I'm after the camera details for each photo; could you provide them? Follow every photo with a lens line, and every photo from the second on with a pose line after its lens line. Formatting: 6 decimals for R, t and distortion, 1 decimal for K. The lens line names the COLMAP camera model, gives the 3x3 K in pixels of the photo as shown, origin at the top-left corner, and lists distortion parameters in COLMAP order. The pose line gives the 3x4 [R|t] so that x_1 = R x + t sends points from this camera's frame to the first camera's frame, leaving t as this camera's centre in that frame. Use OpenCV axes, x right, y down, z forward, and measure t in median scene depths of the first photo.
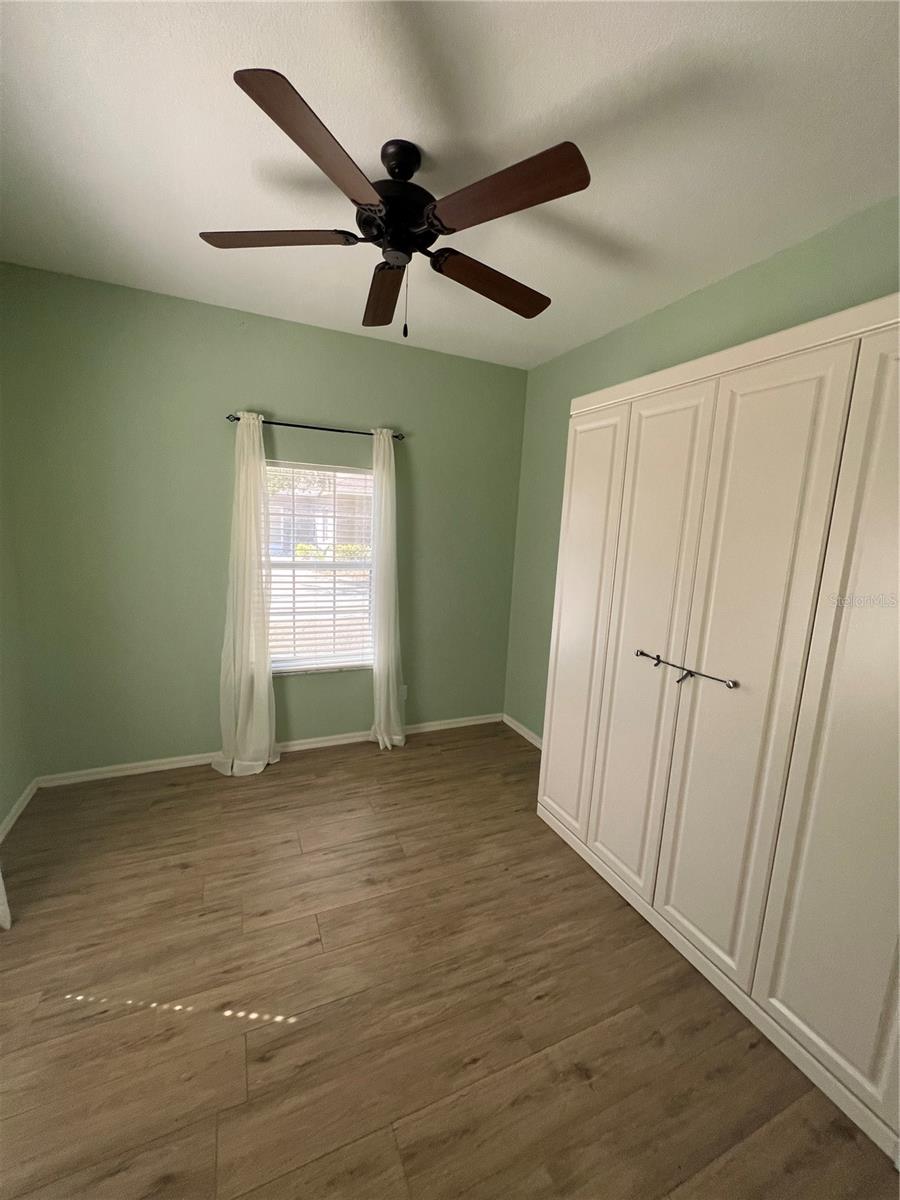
lens RADIAL K [[481.1, 0, 448.3], [0, 481.1, 599.6], [0, 0, 1]] dist [0.000675, 0.000515]
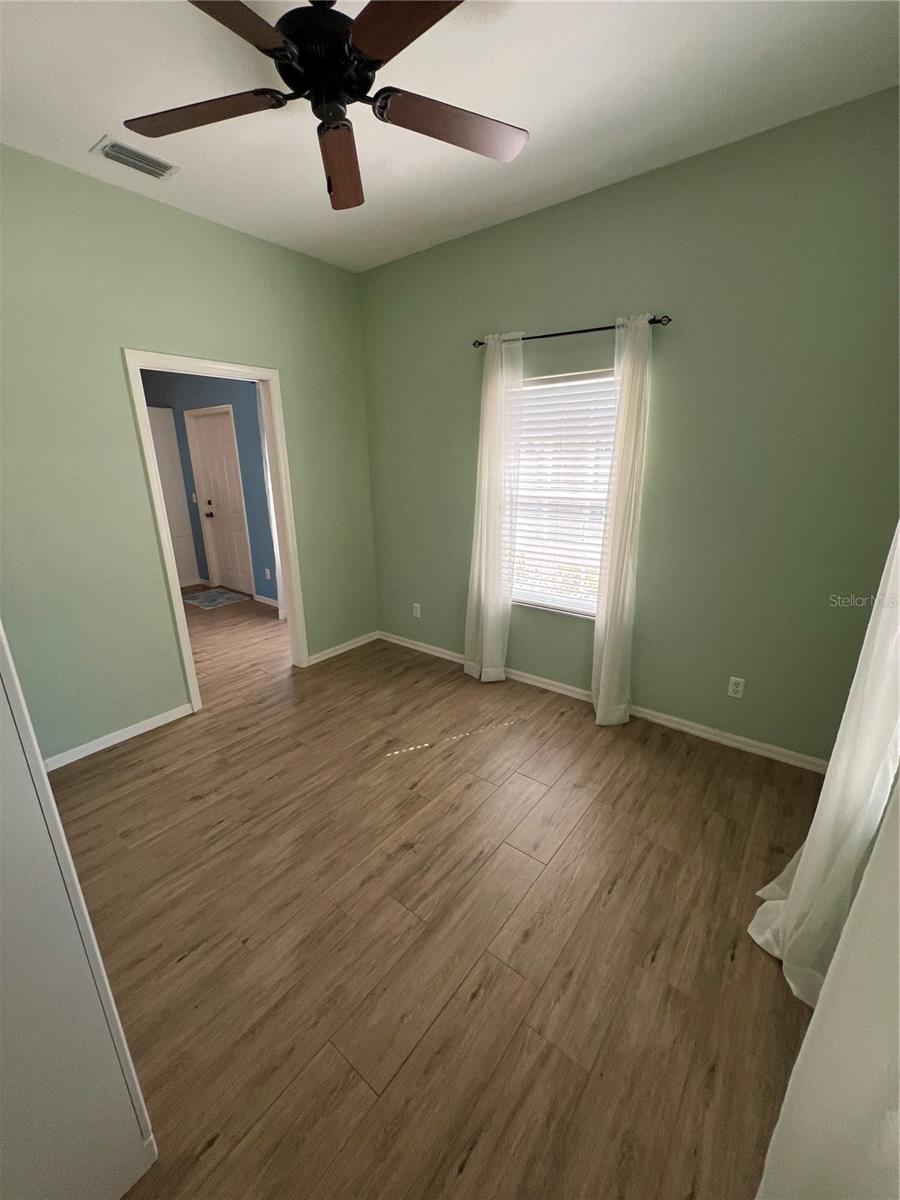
lens RADIAL K [[482.3, 0, 448.3], [0, 482.3, 599.5], [0, 0, 1]] dist [0.000029, -0.000211]
pose [[-0.886173, 0.095827, -0.453337, 0.152149], [-0.101973, 0.914061, 0.392549, -0.220075], [0.451994, 0.394094, -0.800244, 1.755985]]
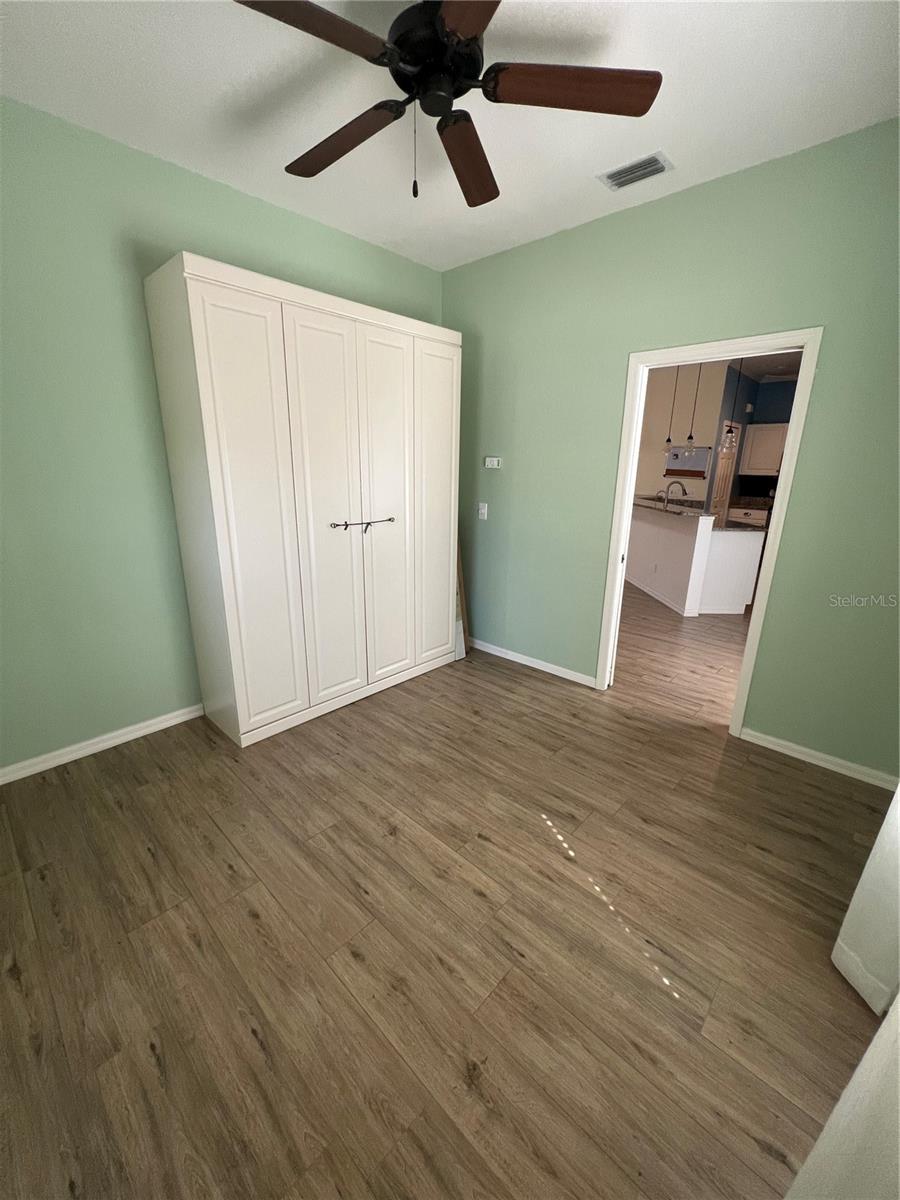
lens RADIAL K [[481.1, 0, 448.3], [0, 481.1, 599.6], [0, 0, 1]] dist [0.000675, 0.000515]
pose [[-0.376240, -0.305278, 0.874785, -0.961614], [0.113260, 0.921925, 0.370441, -0.159035], [-0.919574, 0.238453, -0.312289, 1.209657]]
